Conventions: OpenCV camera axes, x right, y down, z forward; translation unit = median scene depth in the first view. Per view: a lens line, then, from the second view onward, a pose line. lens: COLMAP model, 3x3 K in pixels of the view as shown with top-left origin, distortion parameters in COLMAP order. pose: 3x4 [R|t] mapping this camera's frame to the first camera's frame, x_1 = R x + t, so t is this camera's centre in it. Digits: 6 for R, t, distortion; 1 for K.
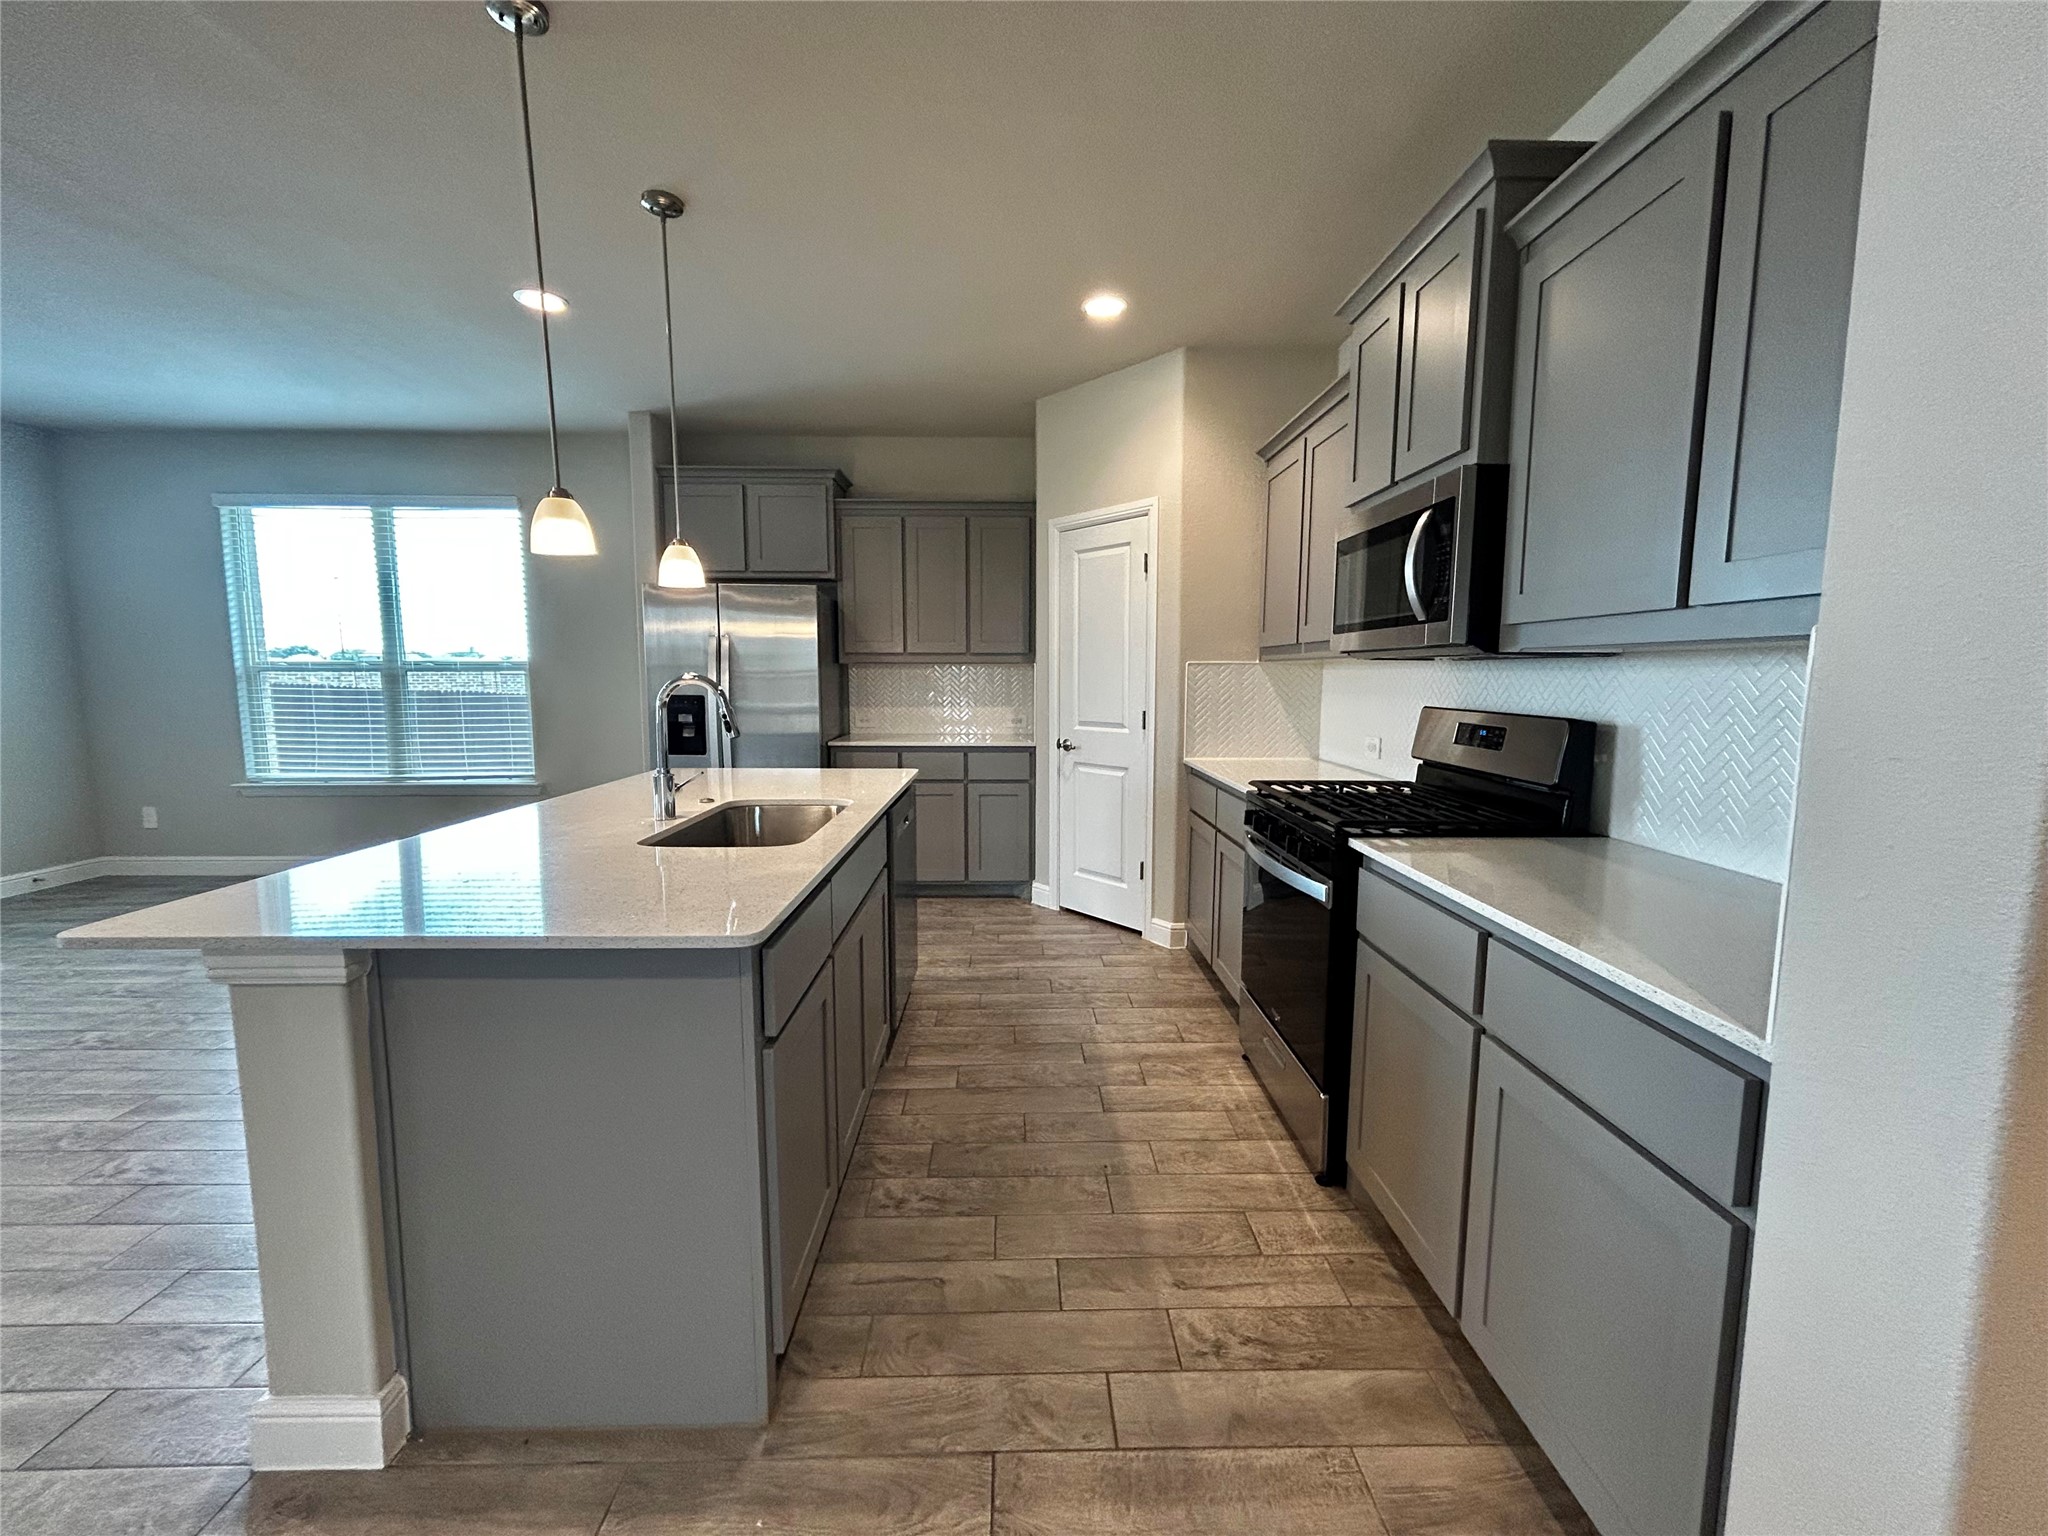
lens RADIAL K [[831.9, 0, 1021.0], [0, 831.9, 758.2], [0, 0, 1]] dist [0.000481, -0.000522]
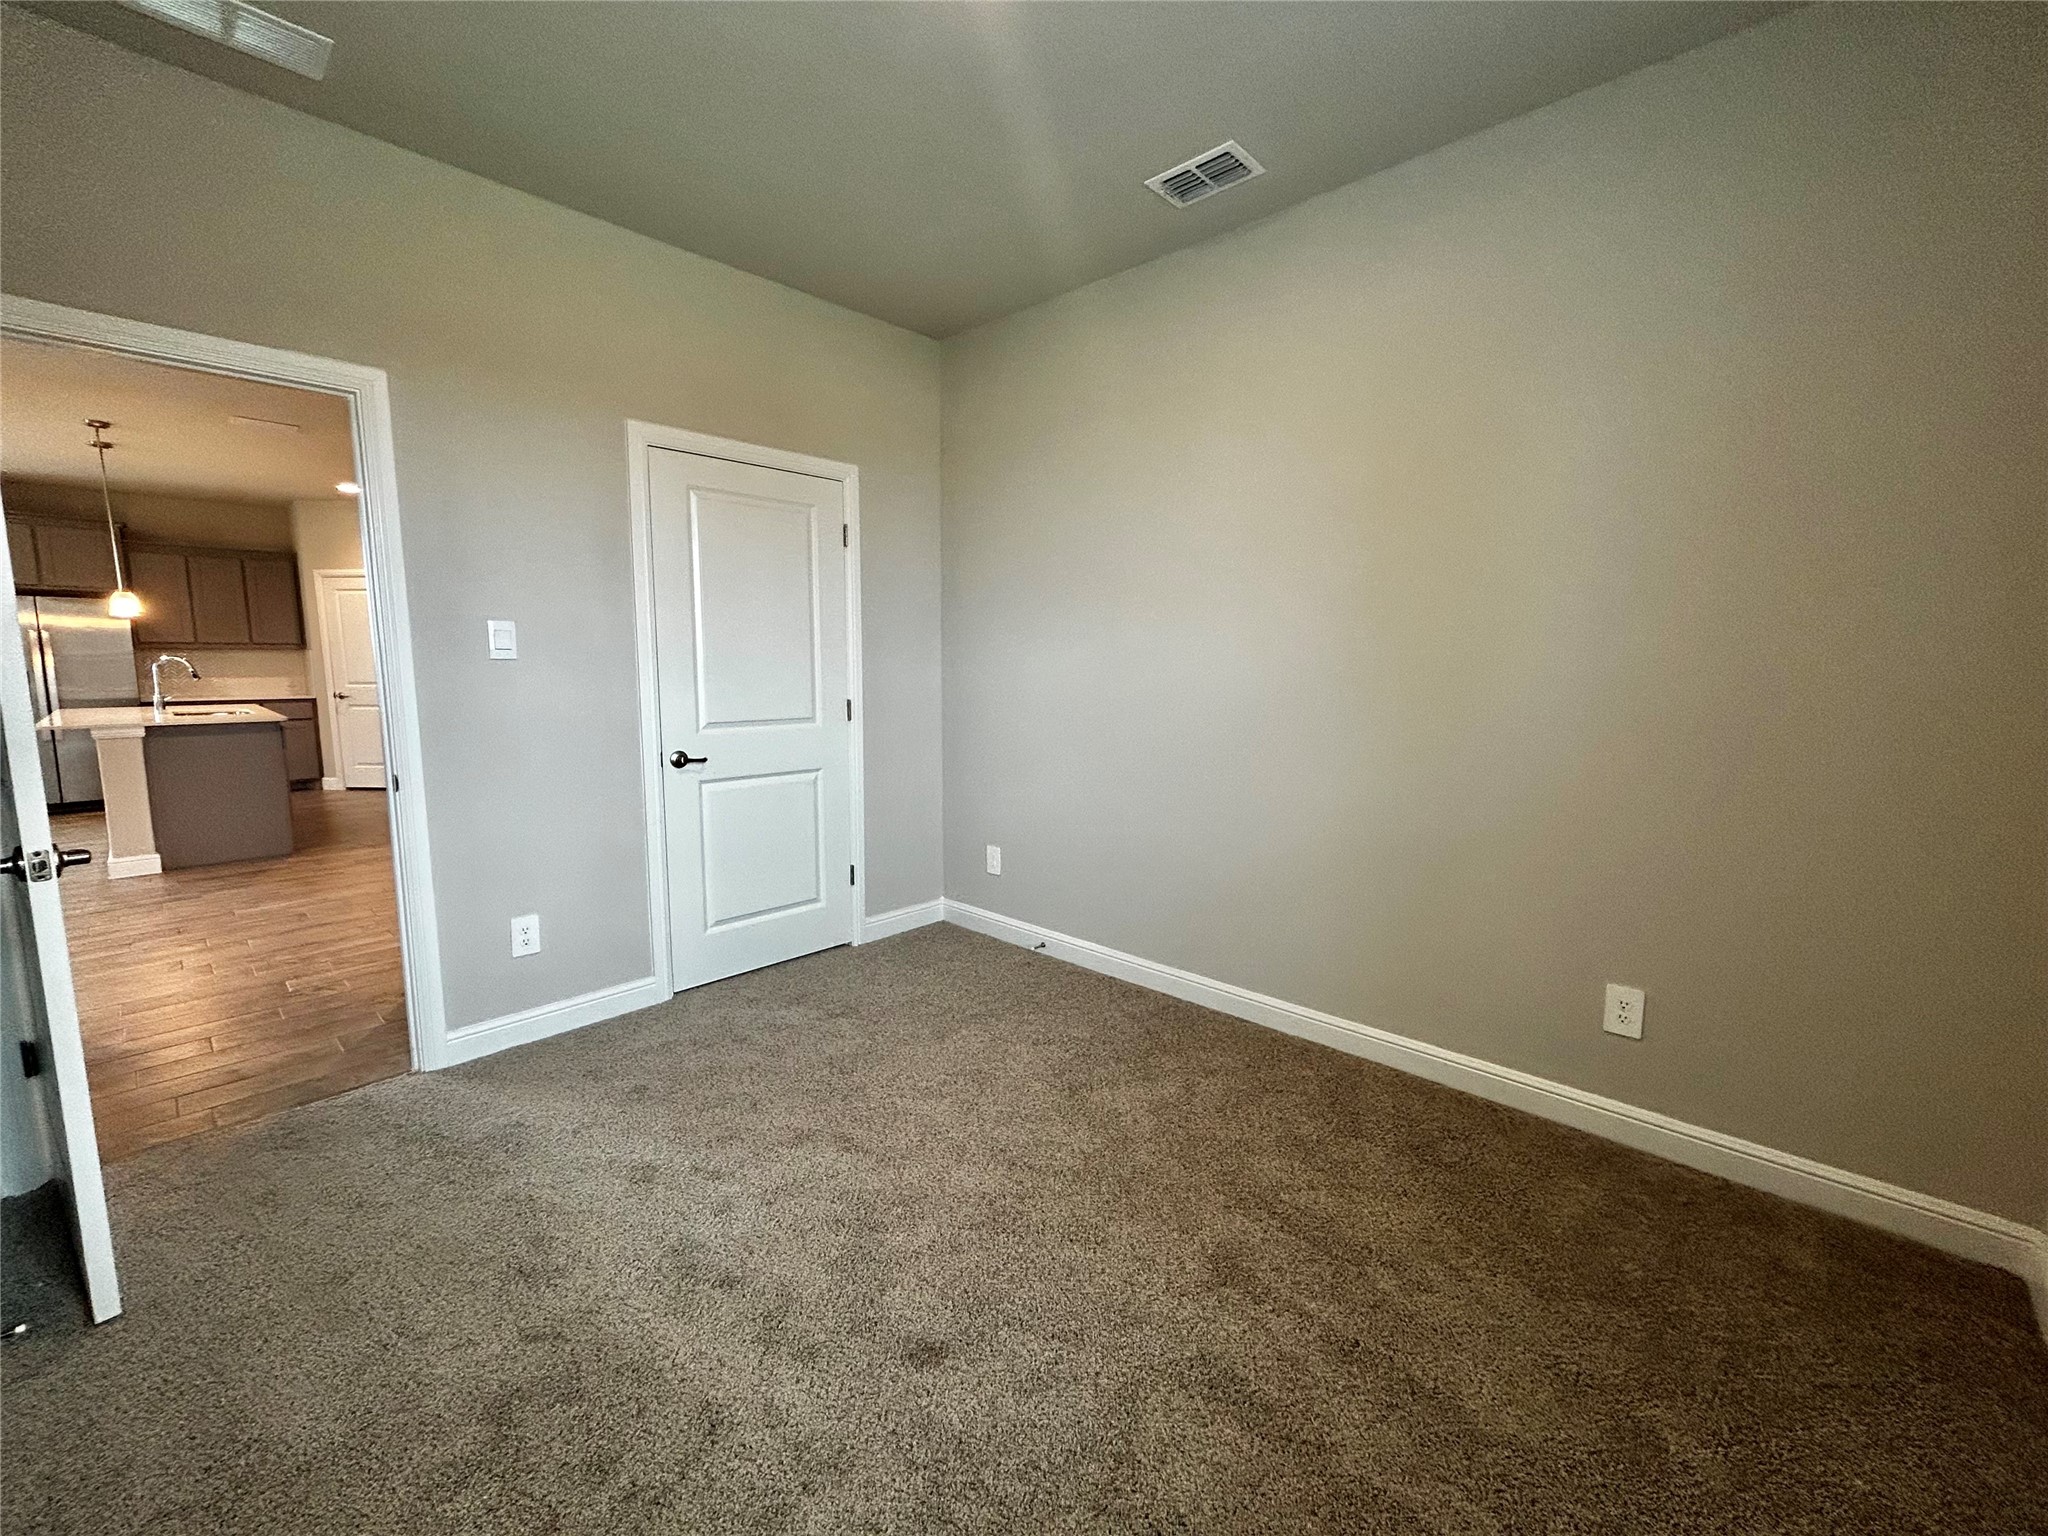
lens RADIAL K [[831.9, 0, 1030.3], [0, 831.9, 775.5], [0, 0, 1]] dist [0.000481, -0.000522]
pose [[0.695723, -0.094170, 0.712110, -0.210253], [0.065496, 0.995556, 0.067664, 0.134459], [-0.715318, -0.000435, 0.698799, -1.366933]]
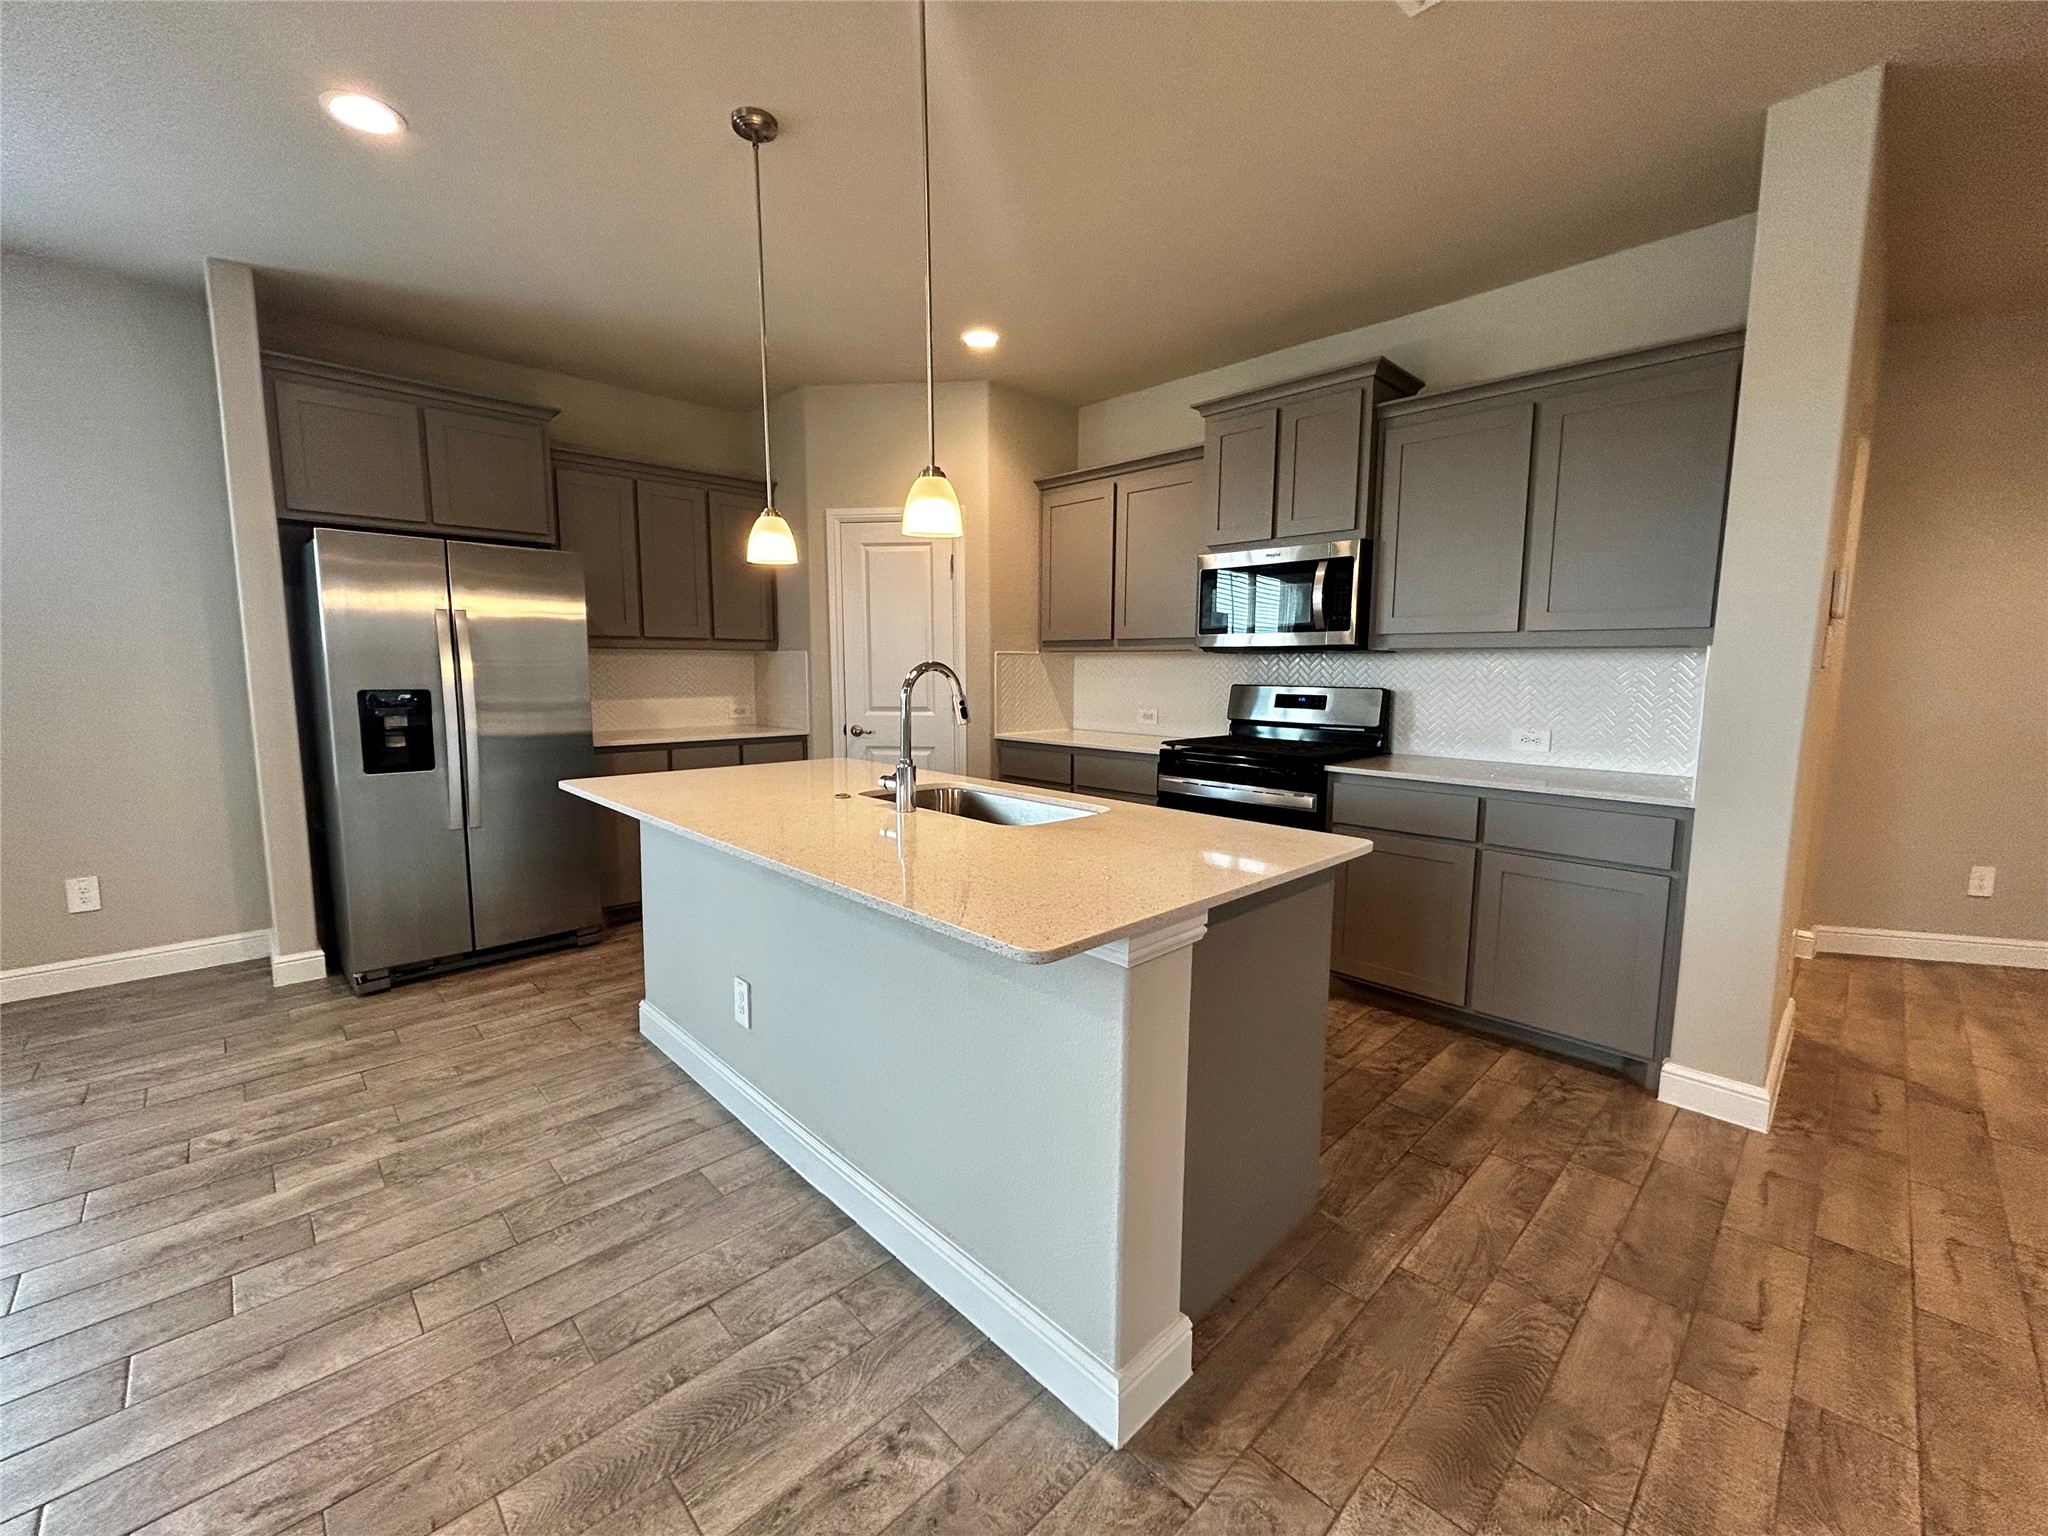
lens RADIAL K [[831.9, 0, 1028.0], [0, 831.9, 760.3], [0, 0, 1]] dist [0.000481, -0.000522]
pose [[0.730839, -0.077167, 0.678173, -0.492648], [0.066684, 0.996908, 0.041572, -0.008330], [-0.679284, 0.014841, 0.733725, 0.097084]]
